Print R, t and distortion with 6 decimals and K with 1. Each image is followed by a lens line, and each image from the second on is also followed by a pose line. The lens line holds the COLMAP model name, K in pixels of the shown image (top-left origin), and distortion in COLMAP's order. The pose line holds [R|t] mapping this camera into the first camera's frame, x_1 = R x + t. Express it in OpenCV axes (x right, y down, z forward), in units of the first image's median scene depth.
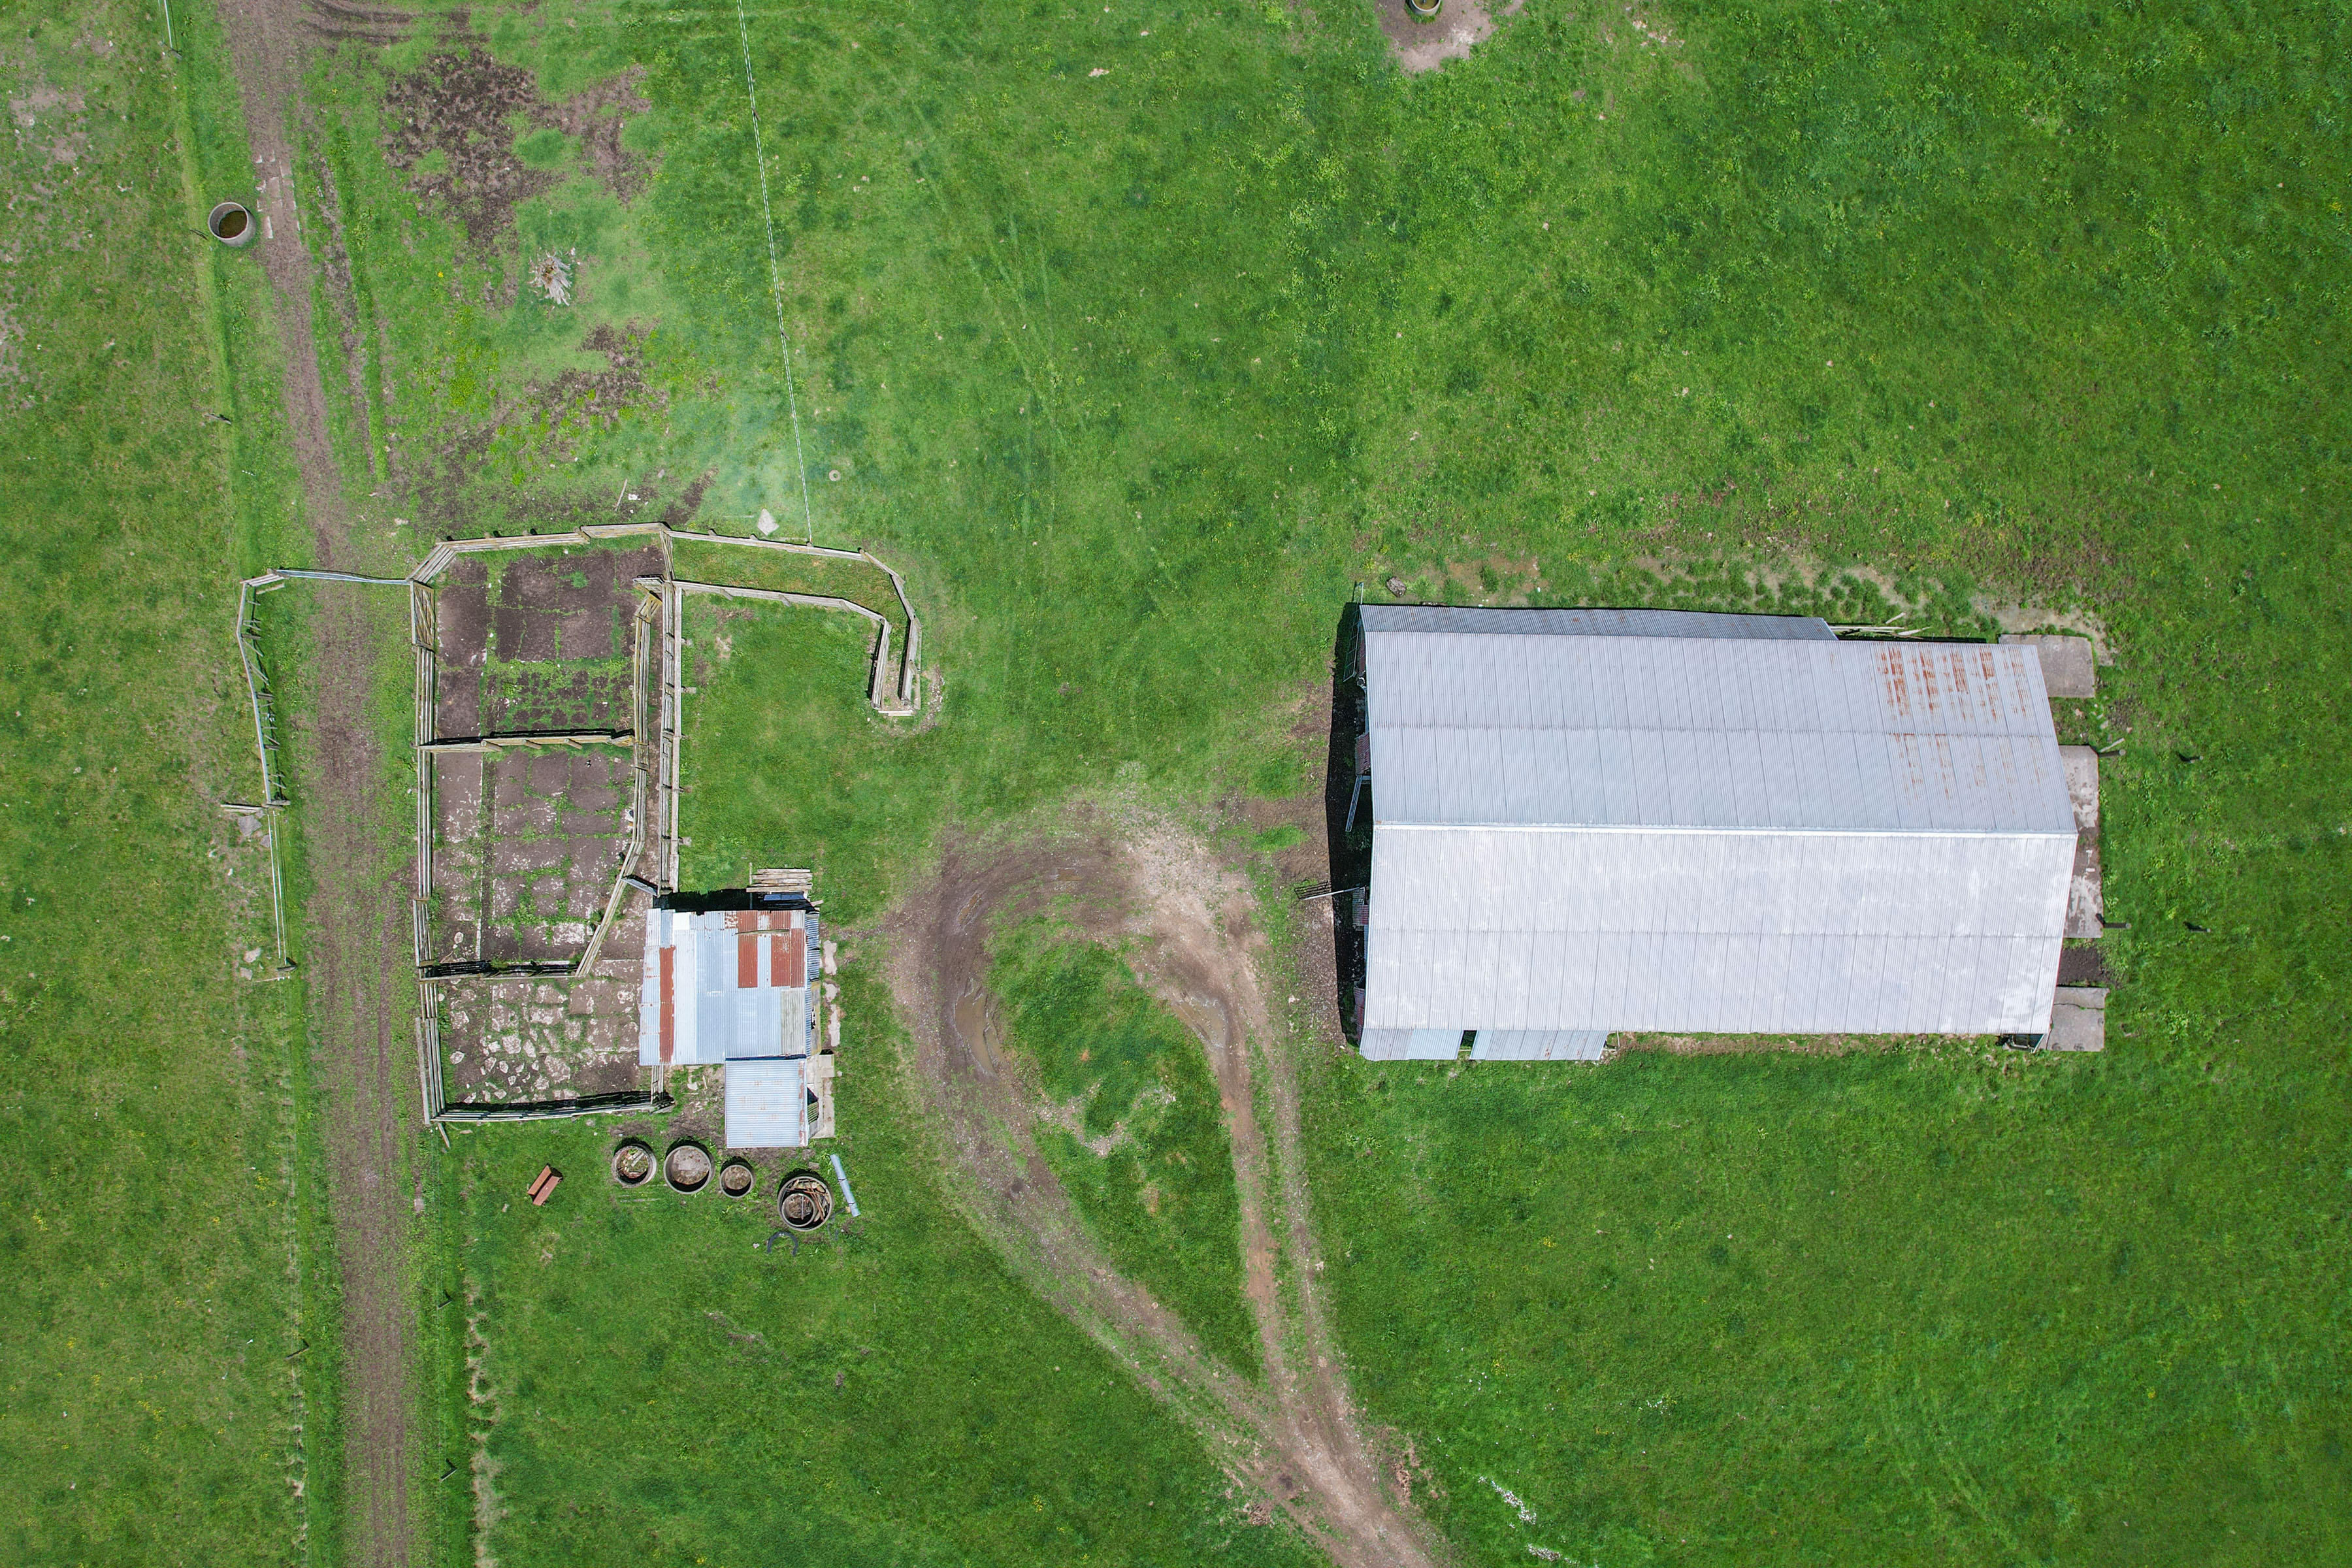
lens RADIAL K [[1554.6, 0, 1176.0], [0, 1554.6, 784.0], [0, 0, 1]] dist [-0.078986, 0.079114]
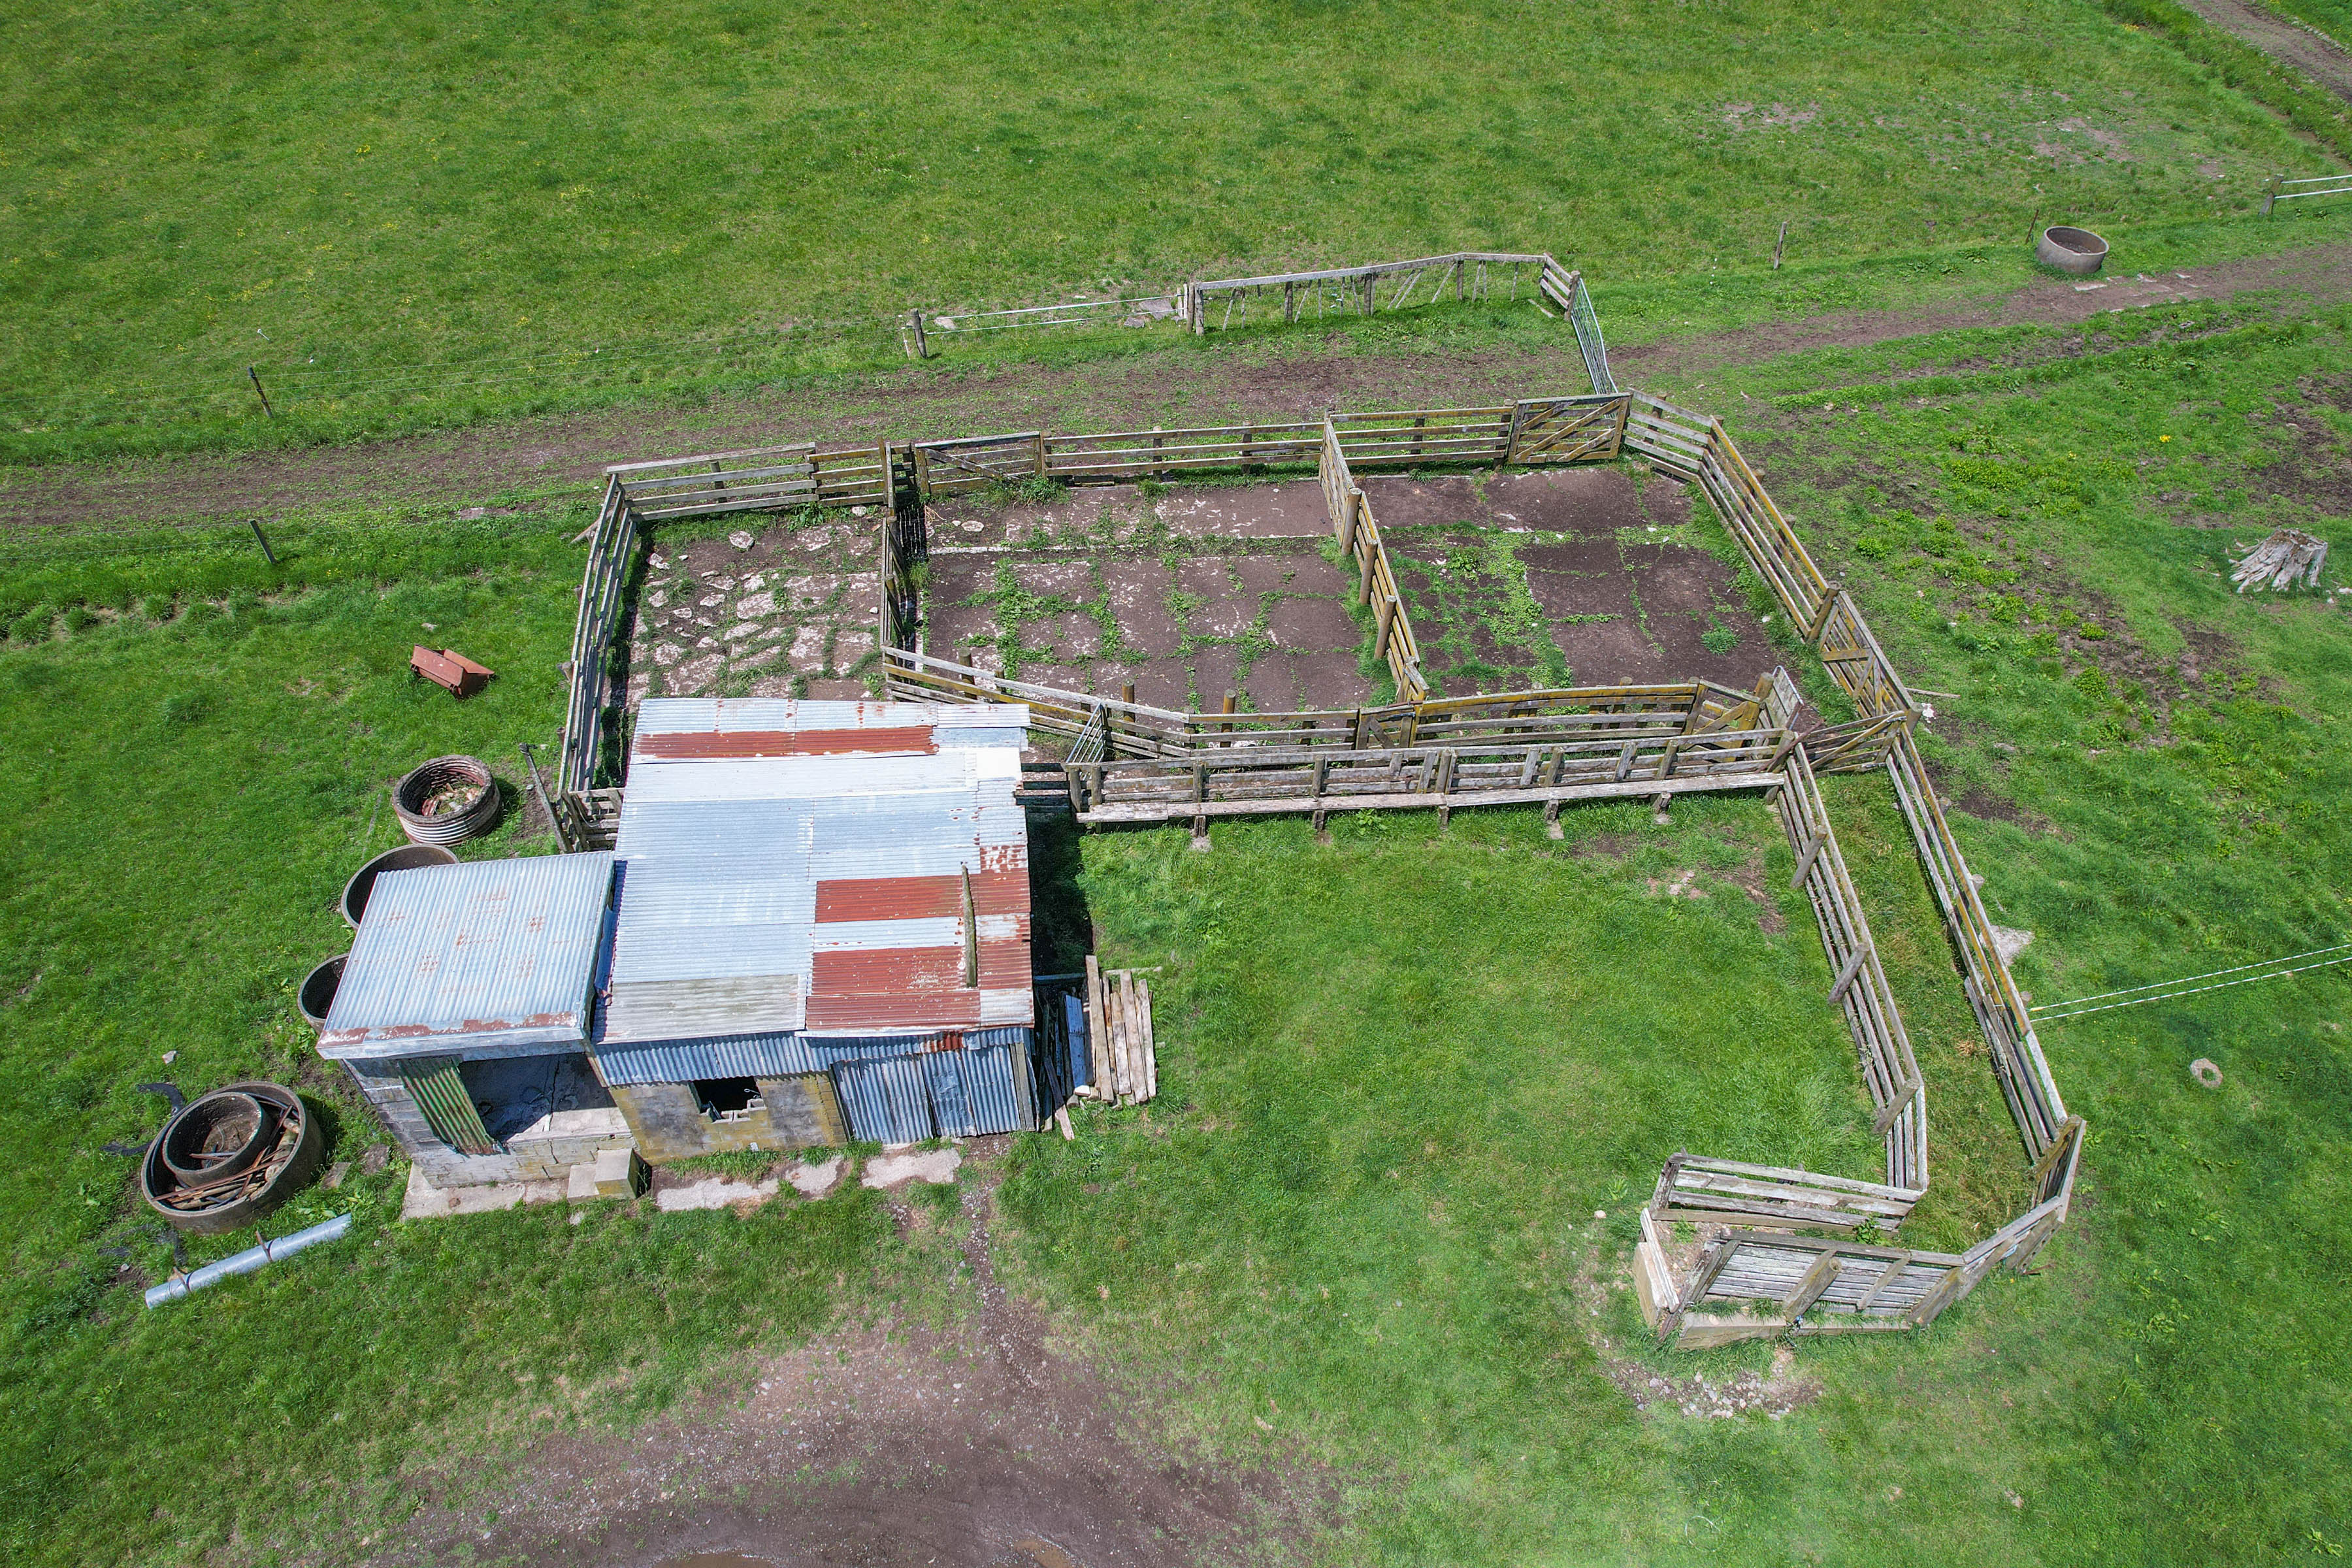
lens RADIAL K [[1554.6, 0, 1176.0], [0, 1554.6, 784.0], [0, 0, 1]] dist [-0.078986, 0.079114]
pose [[0.082880, 0.722274, -0.686623, -0.040424], [-0.994426, 0.105002, -0.009580, 0.046434], [0.065177, 0.683590, 0.726951, 0.688021]]
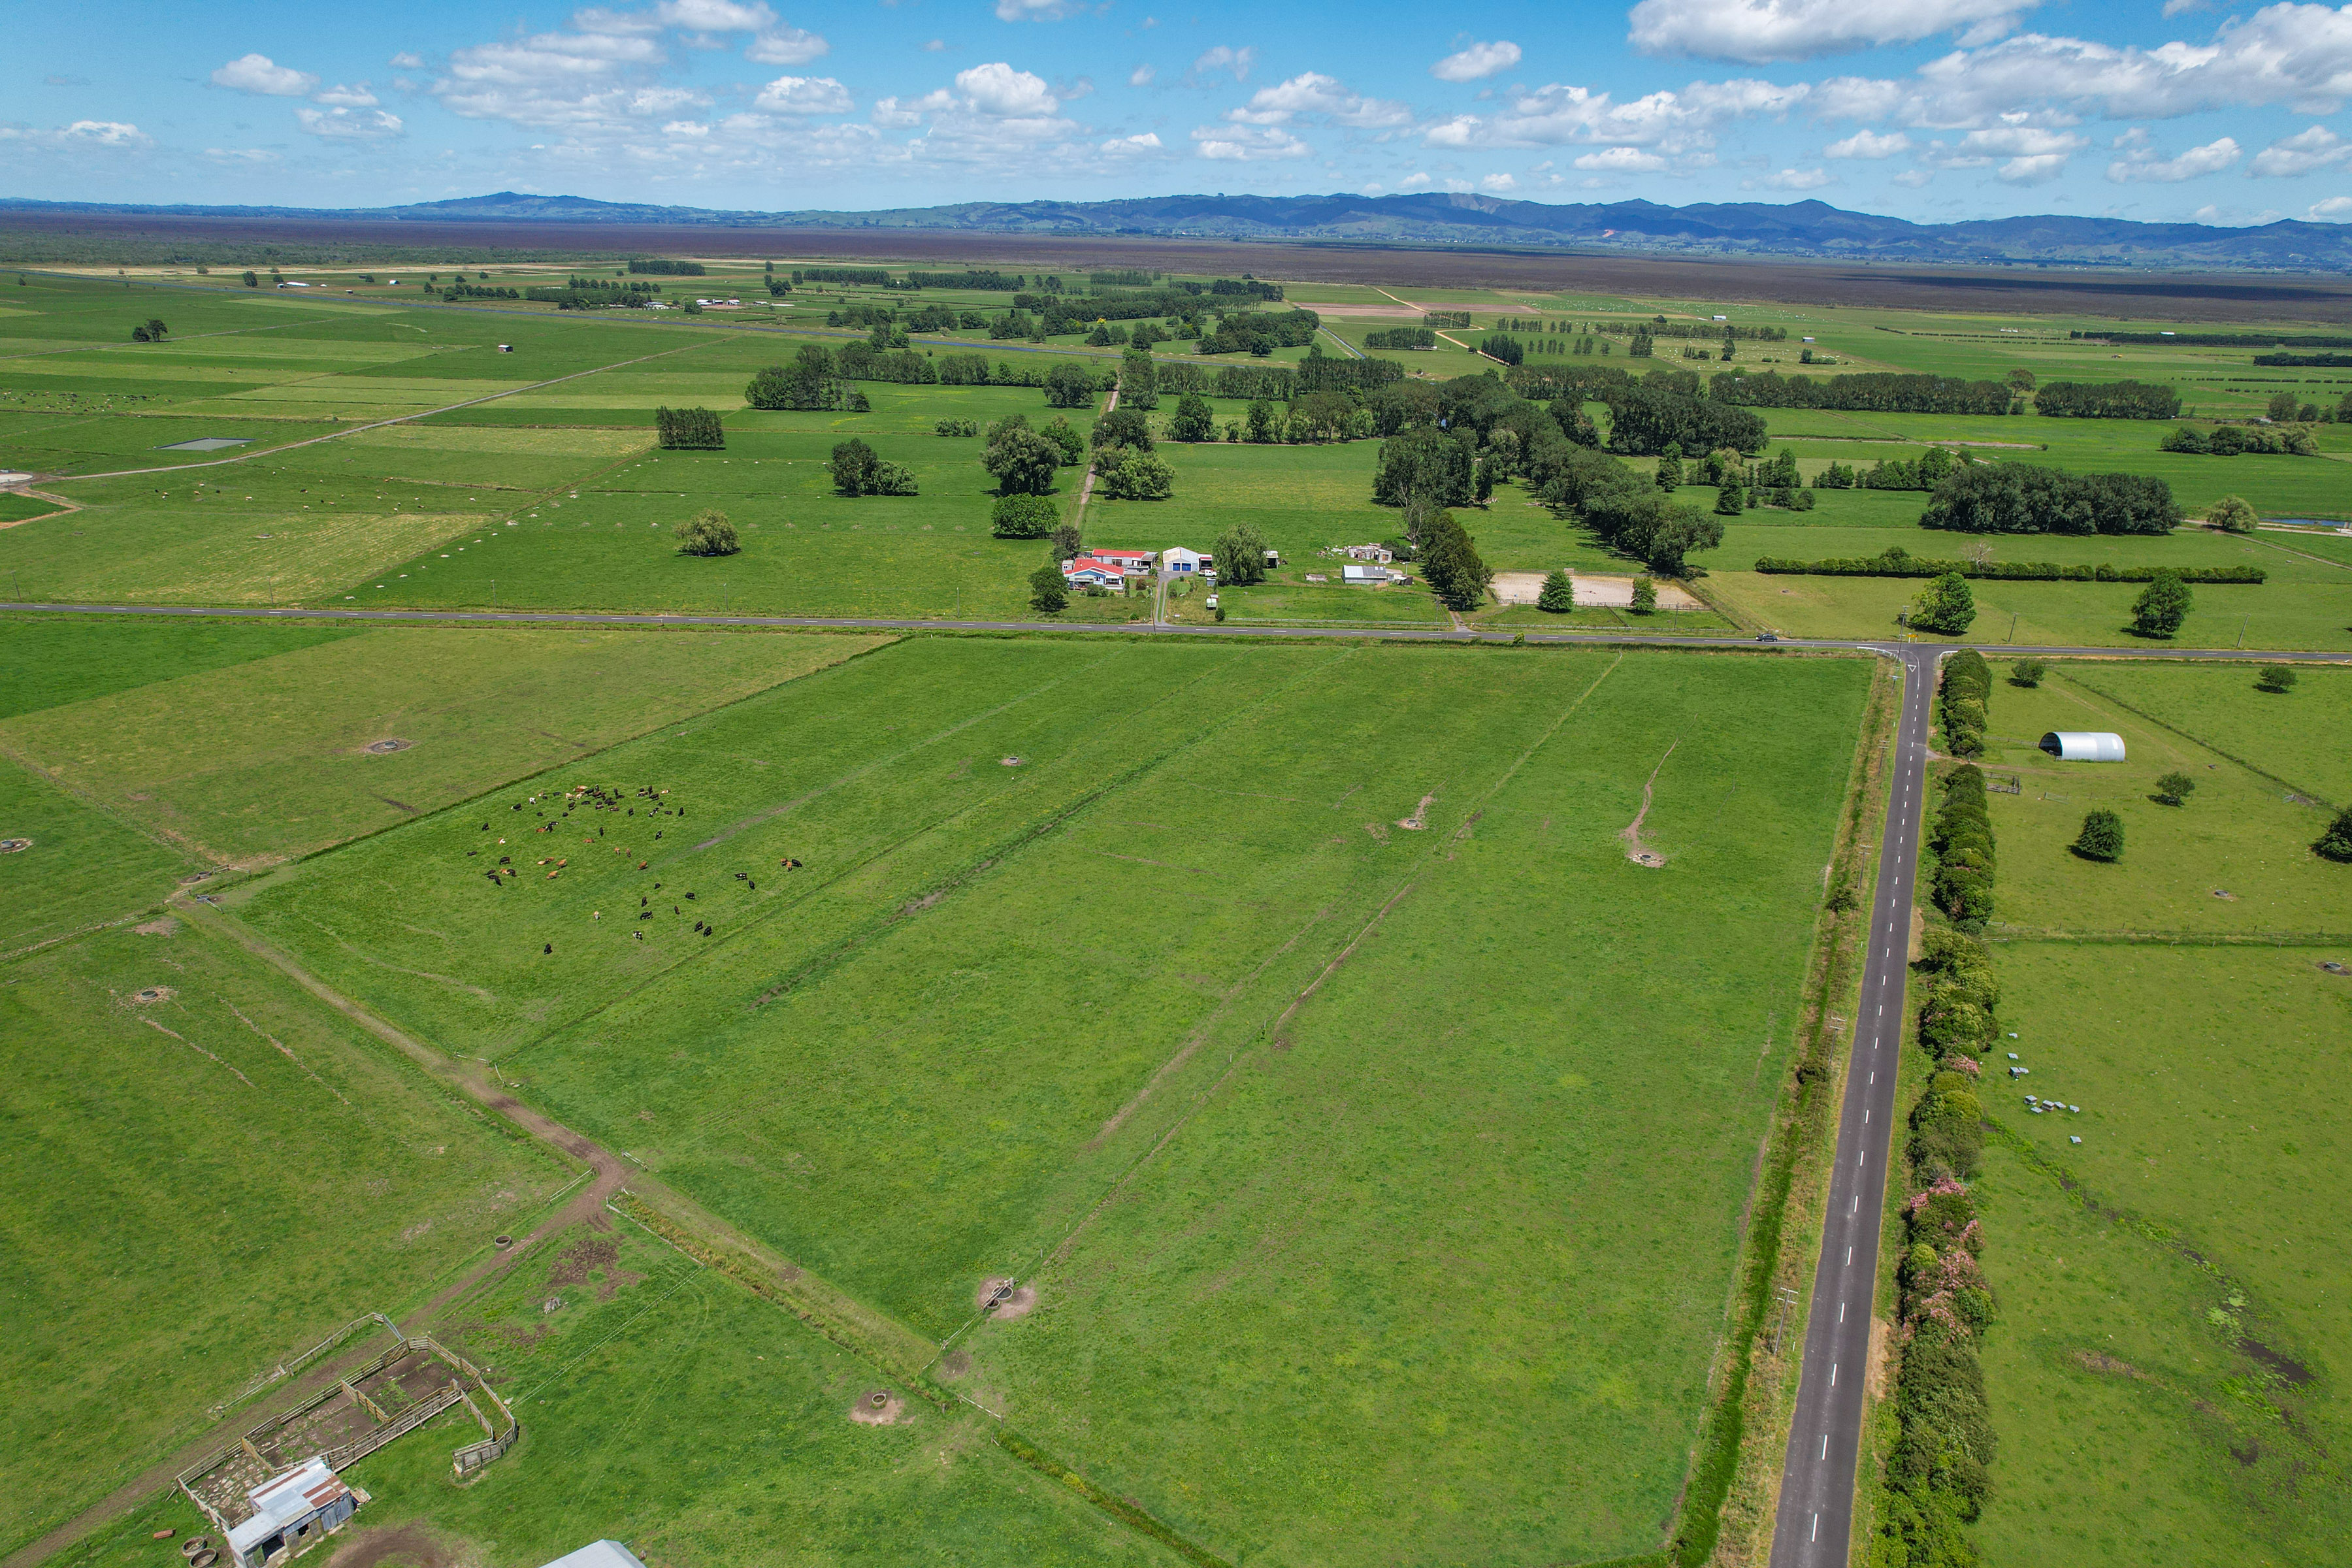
lens RADIAL K [[1554.6, 0, 1176.0], [0, 1554.6, 784.0], [0, 0, 1]] dist [-0.078986, 0.079114]
pose [[0.790935, 0.226795, -0.568319, 1.702006], [-0.610901, 0.345729, -0.712230, 0.559449], [0.034954, 0.910514, 0.411999, -0.806218]]
